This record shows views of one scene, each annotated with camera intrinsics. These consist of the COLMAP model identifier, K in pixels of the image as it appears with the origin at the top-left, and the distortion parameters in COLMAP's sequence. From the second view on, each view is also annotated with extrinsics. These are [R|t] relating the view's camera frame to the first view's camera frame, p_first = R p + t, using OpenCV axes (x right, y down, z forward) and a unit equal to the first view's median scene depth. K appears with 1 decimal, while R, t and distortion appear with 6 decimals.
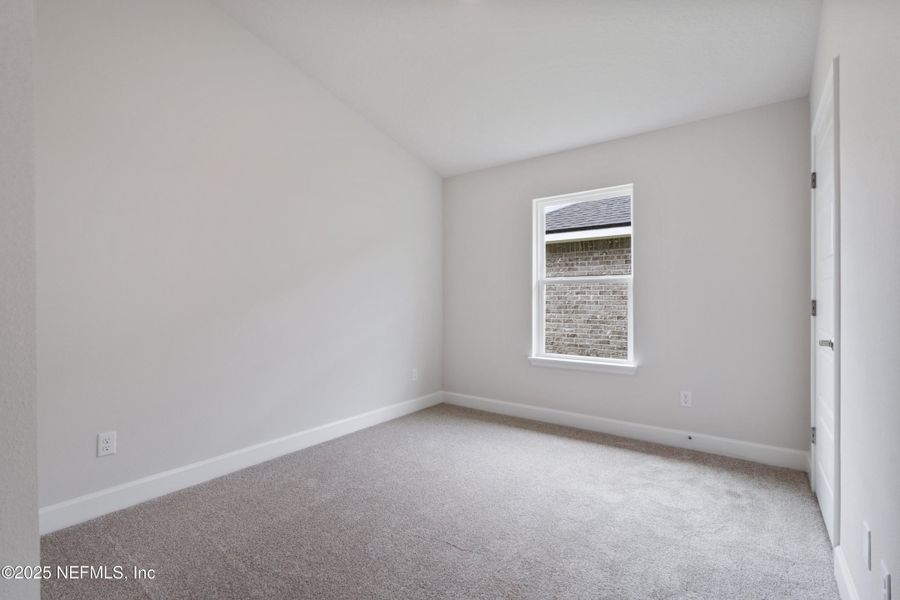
lens RADIAL K [[442.3, 0, 449.0], [0, 442.3, 287.6], [0, 0, 1]] dist [0.002198, 0.000543]
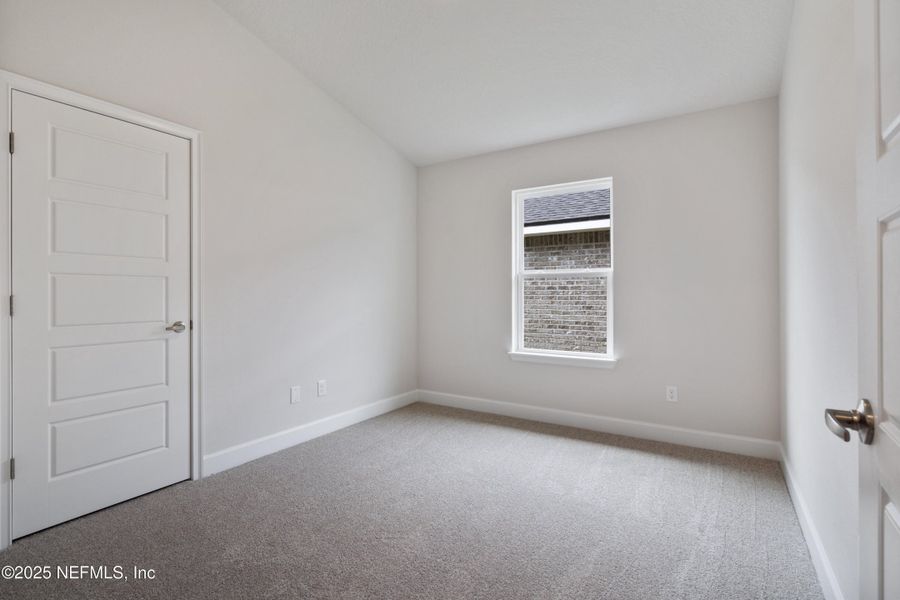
lens RADIAL K [[441.0, 0, 447.9], [0, 441.0, 277.3], [0, 0, 1]] dist [0.022017, 0.000011]
pose [[0.993889, 0.002308, 0.110360, -0.059692], [-0.001317, 0.999958, -0.009058, 0.001192], [-0.110376, 0.008858, 0.993850, 0.047572]]
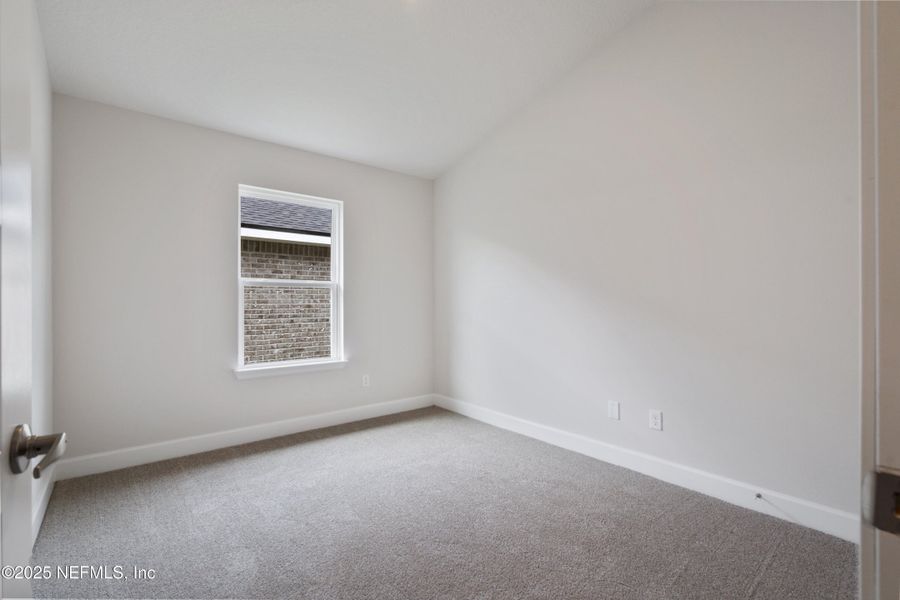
lens RADIAL K [[442.3, 0, 449.0], [0, 442.3, 287.6], [0, 0, 1]] dist [0.002198, 0.000543]
pose [[0.157015, 0.035555, 0.986956, -0.620474], [-0.024714, 0.999180, -0.032063, 0.016847], [-0.987287, -0.019357, 0.157765, 0.499679]]
